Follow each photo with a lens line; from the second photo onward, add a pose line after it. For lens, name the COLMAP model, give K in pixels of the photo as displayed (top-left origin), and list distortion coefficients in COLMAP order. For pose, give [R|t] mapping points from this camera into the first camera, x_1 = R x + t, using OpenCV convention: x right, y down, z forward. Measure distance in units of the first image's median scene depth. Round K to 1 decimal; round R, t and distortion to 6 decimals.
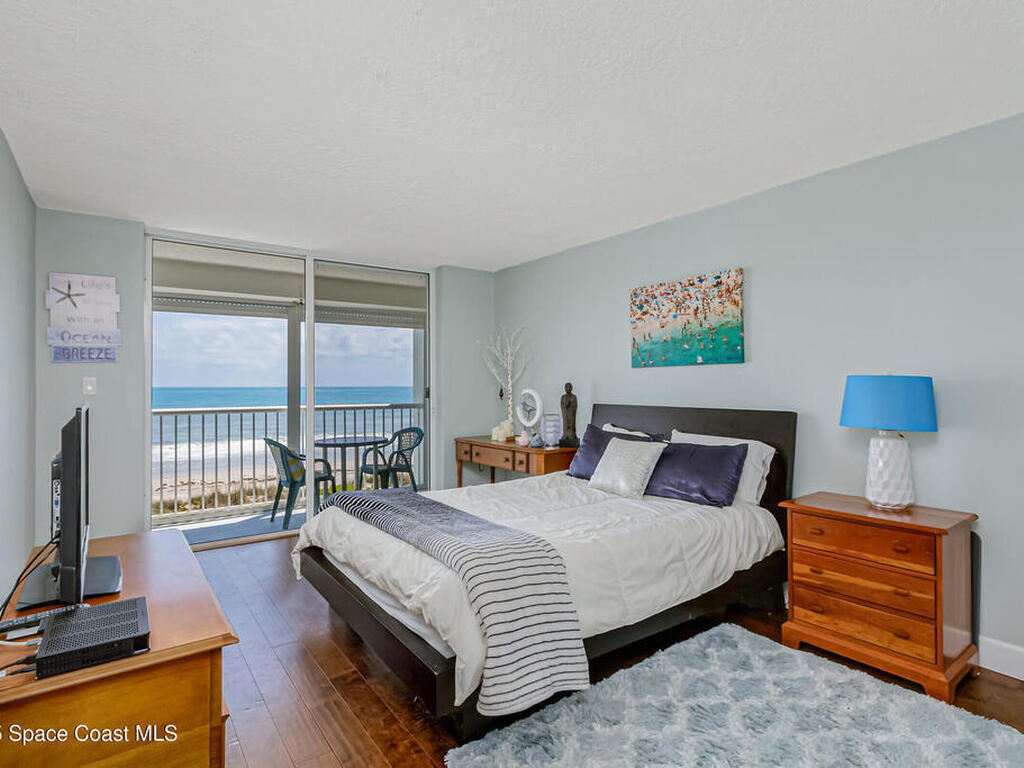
lens RADIAL K [[532.7, 0, 513.7], [0, 532.7, 385.0], [0, 0, 1]] dist [0.013175, -0.002051]
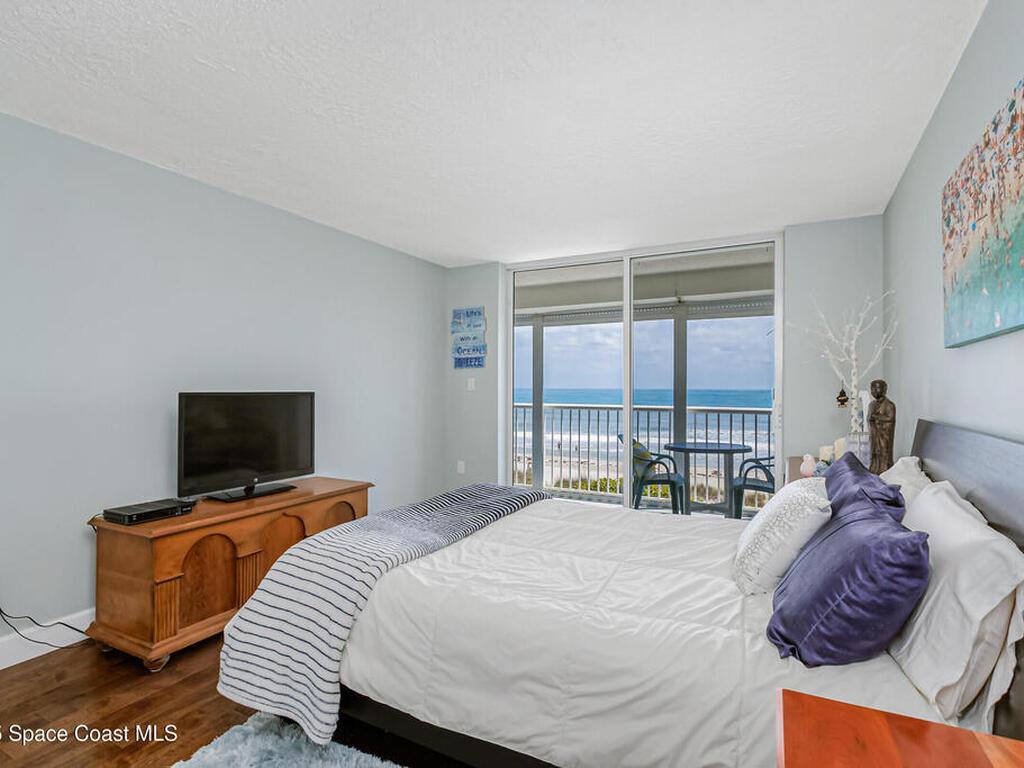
lens RADIAL K [[532.7, 0, 513.7], [0, 532.7, 385.0], [0, 0, 1]] dist [0.013175, -0.002051]
pose [[0.444767, 0.000749, -0.895646, 0.519585], [-0.004579, 0.999988, -0.001437, 0.004463], [0.895635, 0.004740, 0.444765, 0.452106]]
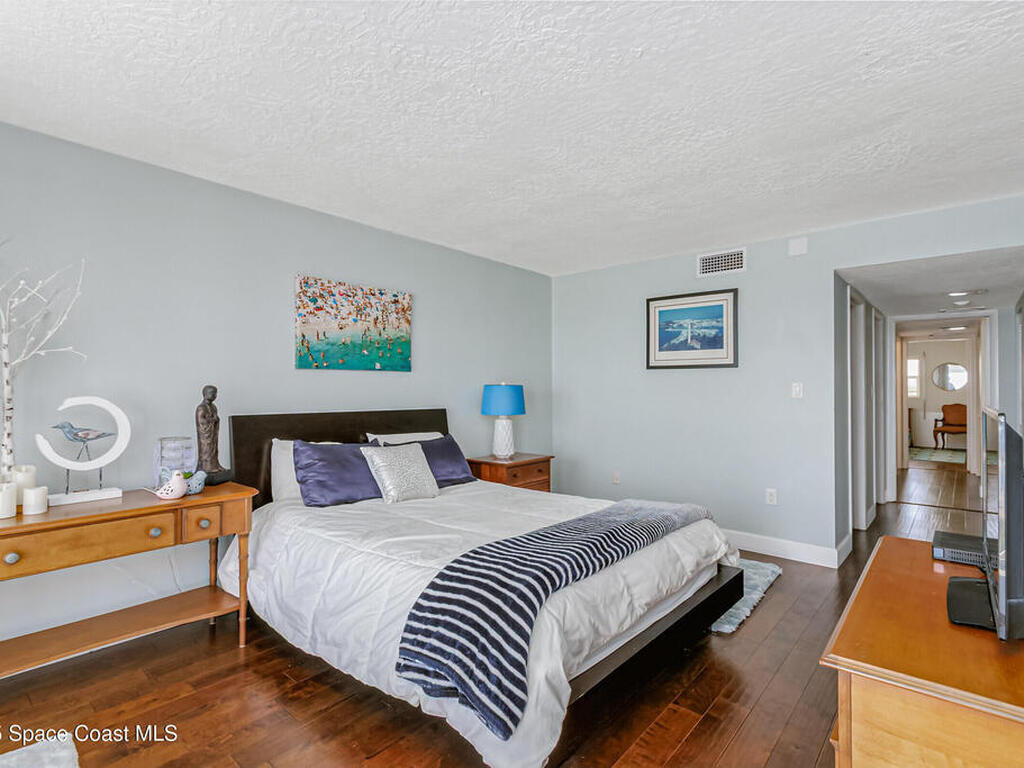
lens RADIAL K [[532.7, 0, 513.7], [0, 532.7, 385.0], [0, 0, 1]] dist [0.013175, -0.002051]
pose [[-0.226768, 0.009038, 0.973907, -0.717225], [-0.001200, 0.999954, -0.009559, 0.000909], [-0.973948, -0.003336, -0.226747, 0.916638]]
